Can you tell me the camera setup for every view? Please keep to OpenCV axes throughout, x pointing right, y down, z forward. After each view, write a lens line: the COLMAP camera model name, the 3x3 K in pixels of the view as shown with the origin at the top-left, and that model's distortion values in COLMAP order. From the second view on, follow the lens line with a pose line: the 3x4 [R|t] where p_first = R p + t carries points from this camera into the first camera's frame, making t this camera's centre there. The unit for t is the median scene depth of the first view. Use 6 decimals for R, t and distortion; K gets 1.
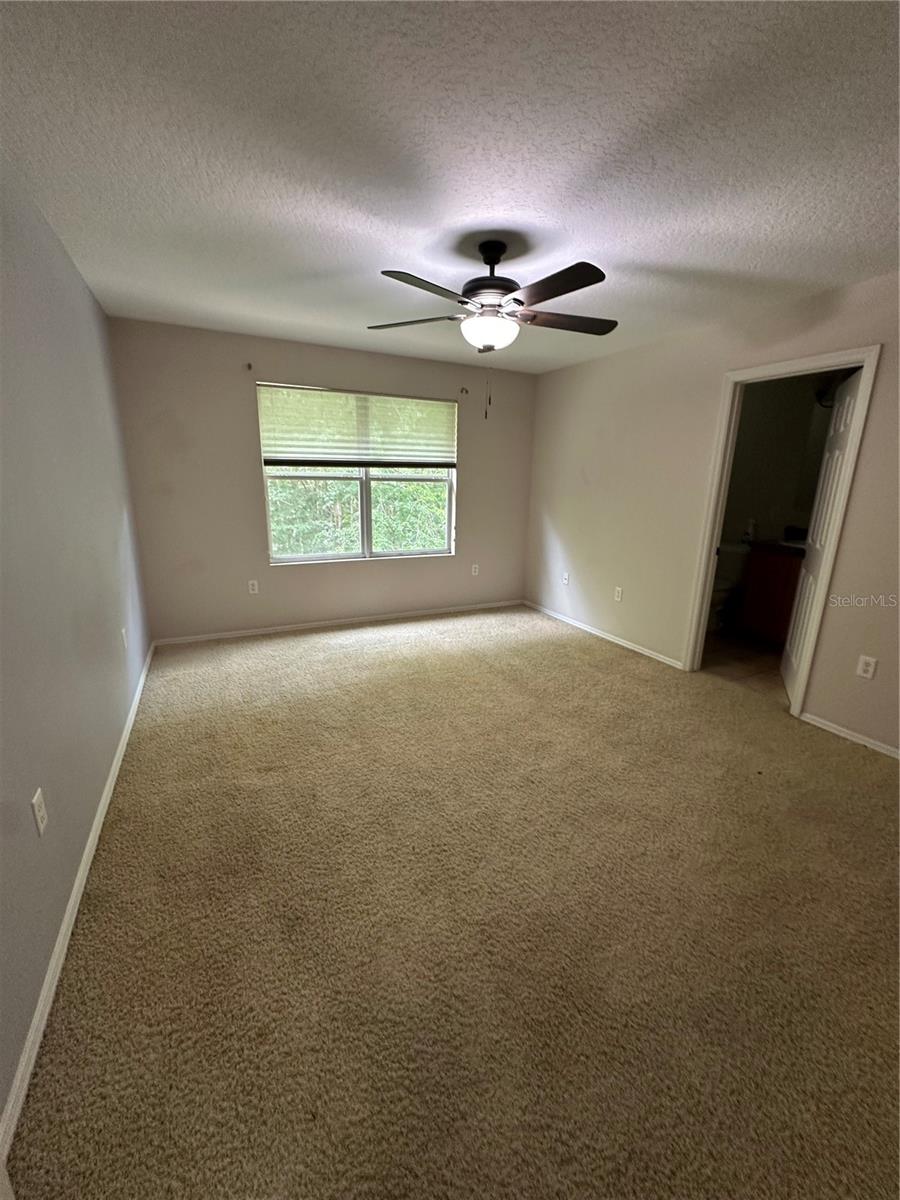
lens RADIAL K [[481.2, 0, 448.7], [0, 481.2, 599.5], [0, 0, 1]] dist [-0.002331, -0.000113]
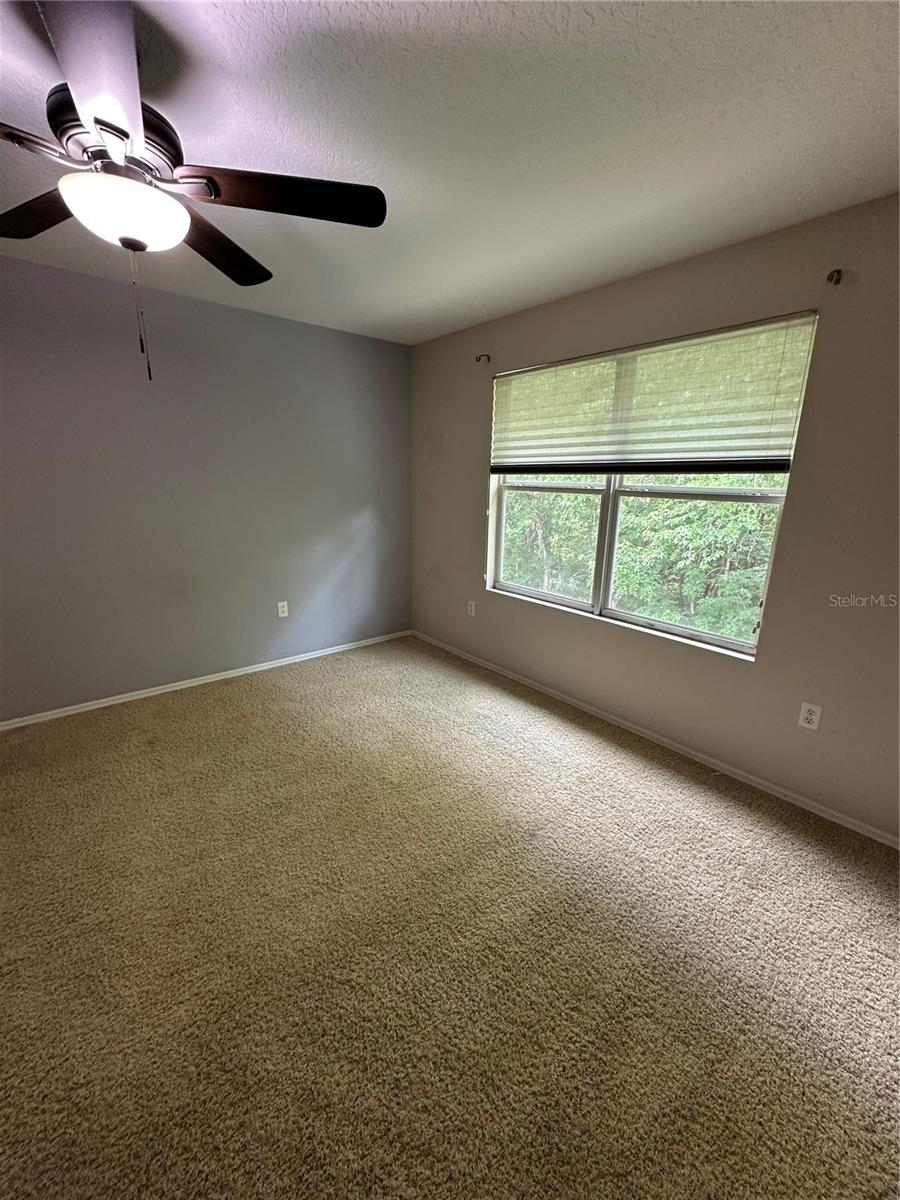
lens RADIAL K [[481.2, 0, 448.9], [0, 481.2, 601.9], [0, 0, 1]] dist [-0.002331, -0.000113]
pose [[0.236367, 0.235182, -0.942772, 0.407163], [-0.251875, 0.951931, 0.174318, -0.174939], [0.938451, 0.196257, 0.284242, 0.670020]]
